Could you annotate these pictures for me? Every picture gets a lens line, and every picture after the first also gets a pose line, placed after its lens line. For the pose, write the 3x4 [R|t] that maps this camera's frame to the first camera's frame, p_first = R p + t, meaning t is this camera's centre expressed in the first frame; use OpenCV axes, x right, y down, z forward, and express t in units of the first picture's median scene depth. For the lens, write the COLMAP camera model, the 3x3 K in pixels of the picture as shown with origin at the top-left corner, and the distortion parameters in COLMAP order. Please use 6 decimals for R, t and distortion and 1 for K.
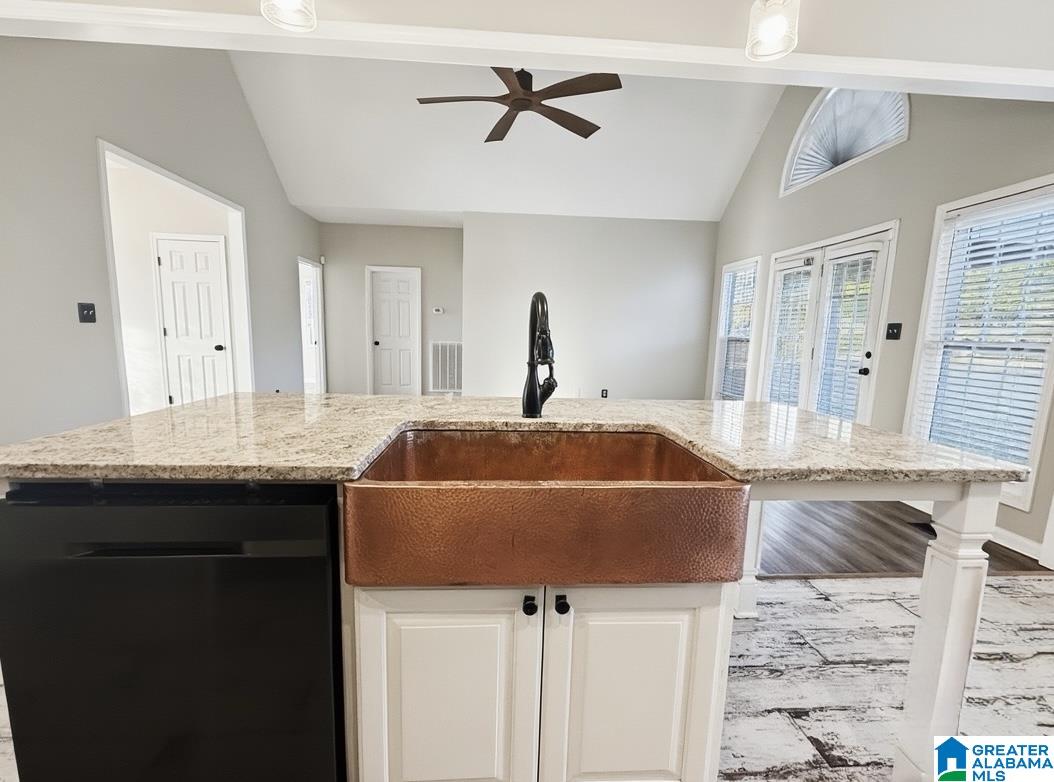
lens RADIAL K [[471.2, 0, 528.0], [0, 471.2, 401.3], [0, 0, 1]] dist [0.000353, -0.000309]
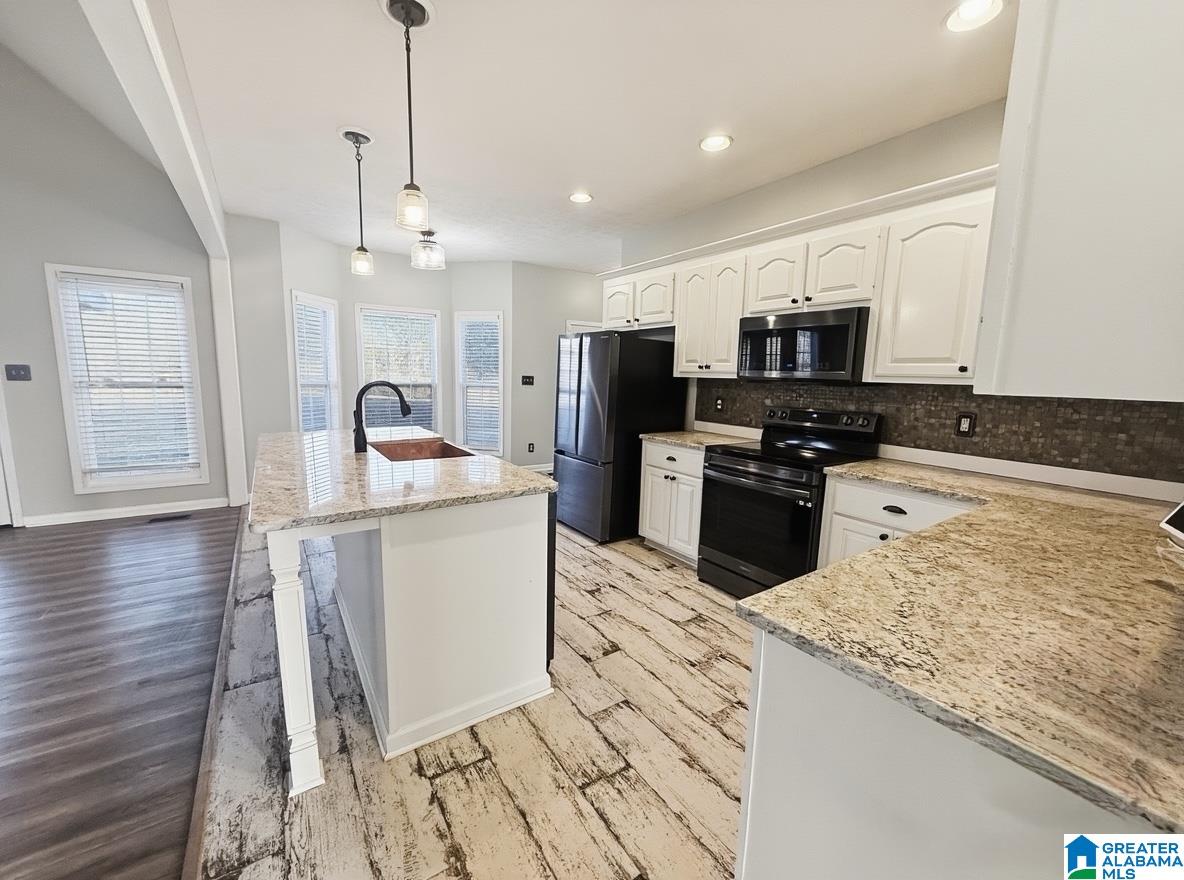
lens RADIAL K [[469.5, 0, 589.8], [0, 469.5, 442.6], [0, 0, 1]] dist [0.001315, 0.000101]
pose [[-0.504871, -0.164125, 0.847448, -0.593819], [0.091782, 0.965985, 0.241761, -0.107187], [-0.858302, 0.199839, -0.472634, 0.351280]]
